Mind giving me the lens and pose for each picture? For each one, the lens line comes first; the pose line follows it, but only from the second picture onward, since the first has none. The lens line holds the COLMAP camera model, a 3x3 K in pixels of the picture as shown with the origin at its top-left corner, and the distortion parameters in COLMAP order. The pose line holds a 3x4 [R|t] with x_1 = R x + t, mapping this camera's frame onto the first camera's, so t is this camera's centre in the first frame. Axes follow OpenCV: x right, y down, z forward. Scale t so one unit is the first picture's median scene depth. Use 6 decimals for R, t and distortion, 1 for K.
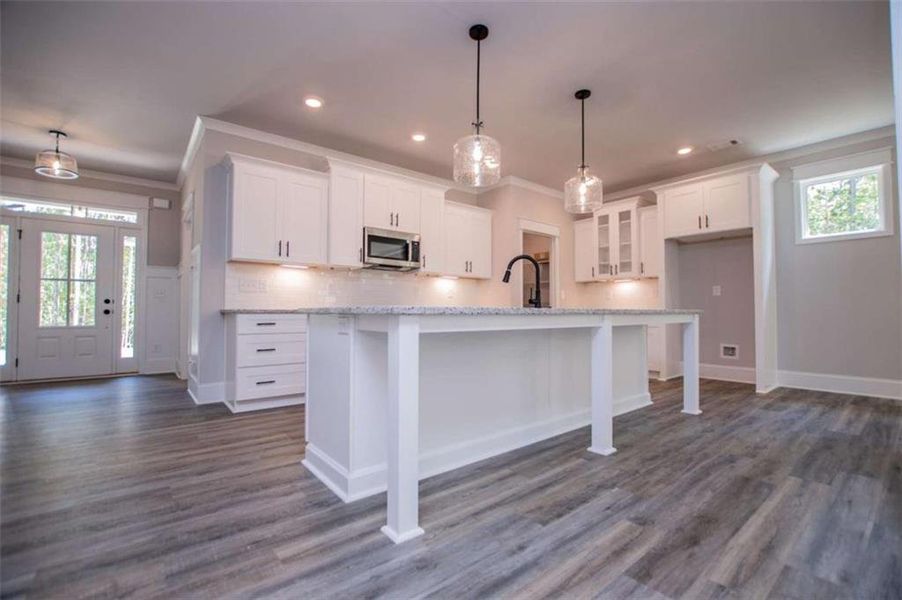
lens RADIAL K [[398.0, 0, 457.4], [0, 398.0, 301.4], [0, 0, 1]] dist [-0.029908, 0.002972]
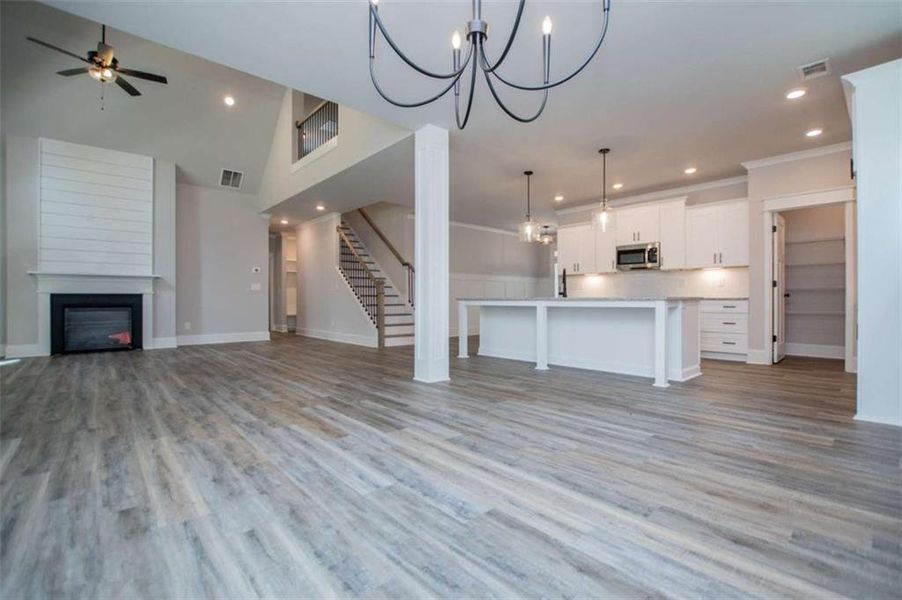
lens RADIAL K [[405.4, 0, 463.6], [0, 405.4, 301.6], [0, 0, 1]] dist [-0.024599, 0.000070]
pose [[0.057109, 0.001941, -0.998366, 1.381579], [0.028854, 0.999577, 0.003594, 0.012176], [0.997951, -0.029012, 0.057029, 0.291276]]
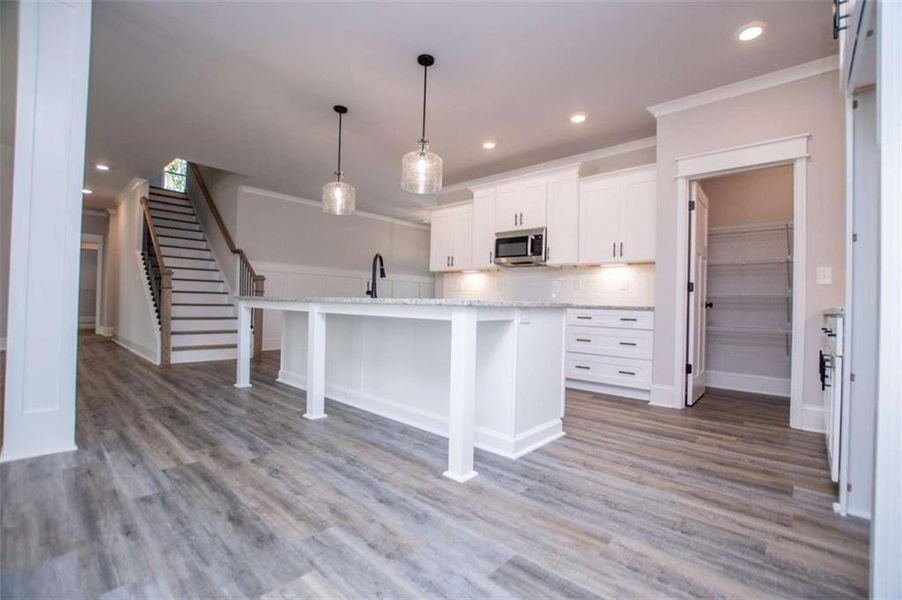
lens RADIAL K [[398.0, 0, 457.4], [0, 398.0, 301.4], [0, 0, 1]] dist [-0.029908, 0.002972]
pose [[0.150632, -0.004749, -0.988579, 0.936253], [0.002473, 0.999987, -0.004427, 0.021697], [0.988587, -0.001778, 0.150642, 0.723101]]
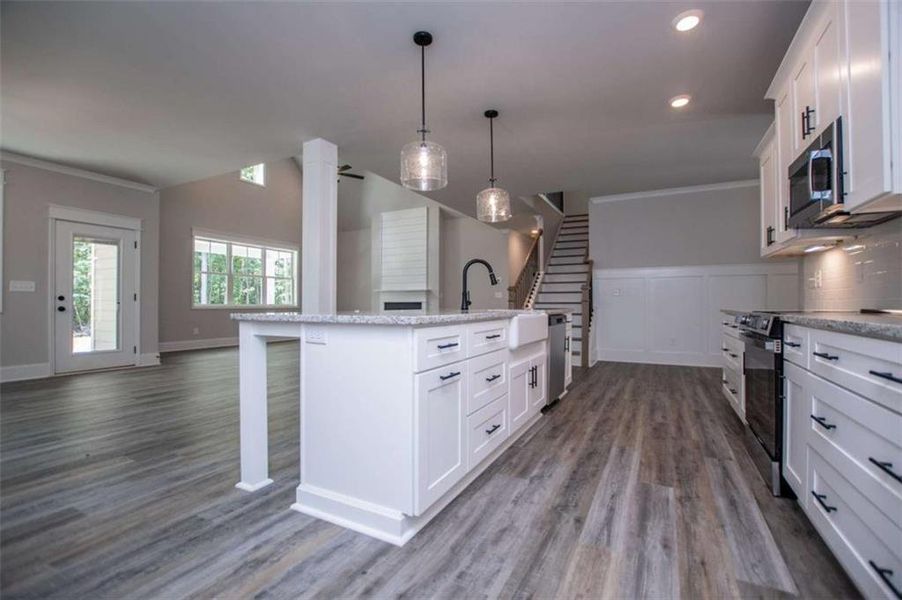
lens RADIAL K [[398.0, 0, 457.4], [0, 398.0, 301.4], [0, 0, 1]] dist [-0.029908, 0.002972]
pose [[-0.917245, -0.002351, -0.398317, 0.438285], [0.010421, 0.999499, -0.029896, 0.018942], [0.398187, -0.031572, -0.916761, 1.340406]]
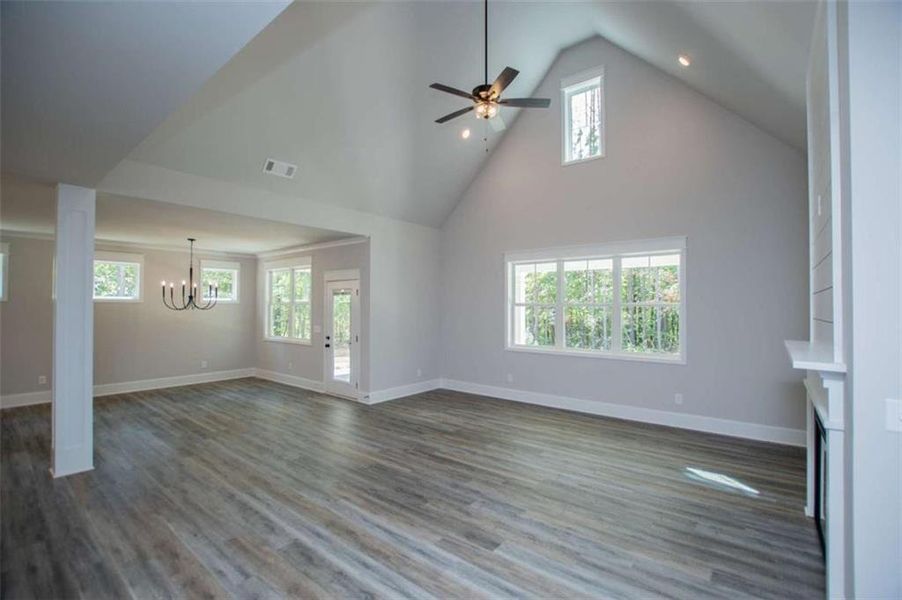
lens RADIAL K [[398.0, 0, 457.4], [0, 398.0, 301.4], [0, 0, 1]] dist [-0.029908, 0.002972]
pose [[-0.208697, 0.015222, 0.977862, -0.674316], [-0.030173, 0.999303, -0.021996, -0.170145], [-0.977515, -0.034095, -0.208092, -0.385936]]
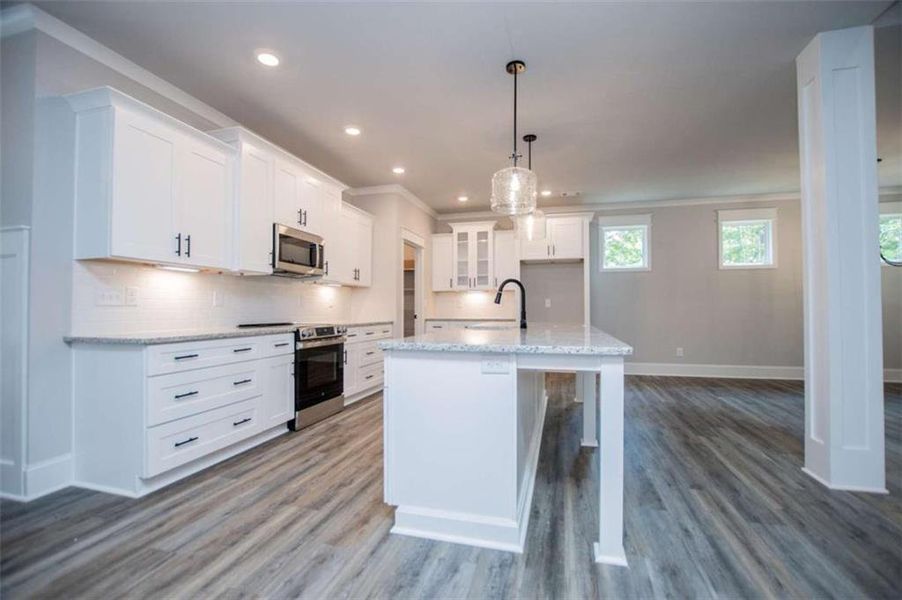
lens RADIAL K [[398.0, 0, 457.4], [0, 398.0, 301.4], [0, 0, 1]] dist [-0.029908, 0.002972]
pose [[0.810404, 0.009057, 0.585801, -0.407014], [-0.014060, 0.999893, 0.003992, -0.039443], [-0.585703, -0.011472, 0.810445, 0.140470]]
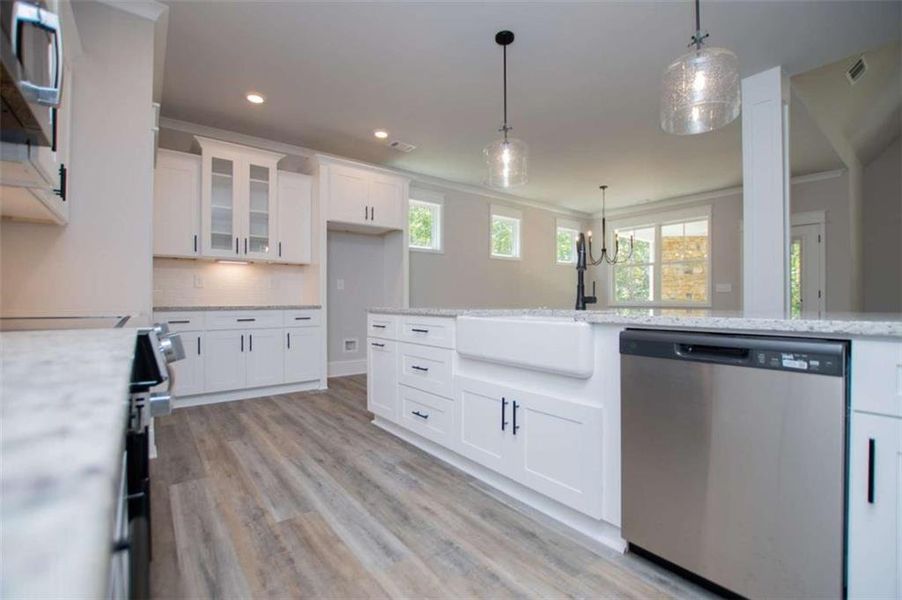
lens RADIAL K [[398.0, 0, 457.4], [0, 398.0, 301.4], [0, 0, 1]] dist [-0.029908, 0.002972]
pose [[0.012797, -0.002390, 0.999915, -0.371476], [-0.026611, 0.999642, 0.002730, 0.005197], [-0.999564, -0.026644, 0.012728, 0.828270]]
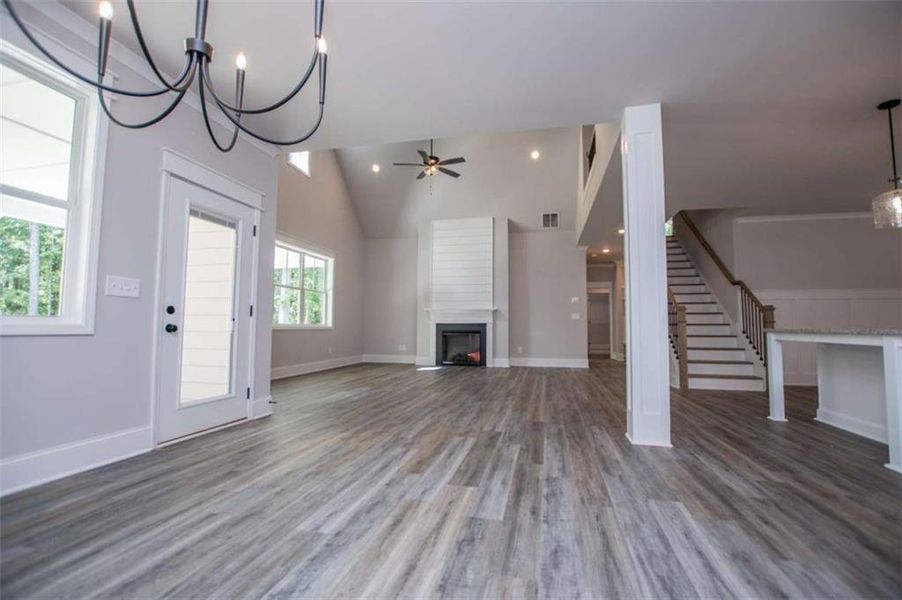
lens RADIAL K [[398.0, 0, 457.4], [0, 398.0, 301.4], [0, 0, 1]] dist [-0.029908, 0.002972]
pose [[-0.787350, -0.044247, -0.614917, 1.098023], [0.010176, 0.996353, -0.084724, 0.010750], [0.616423, -0.072965, -0.784027, 0.635847]]
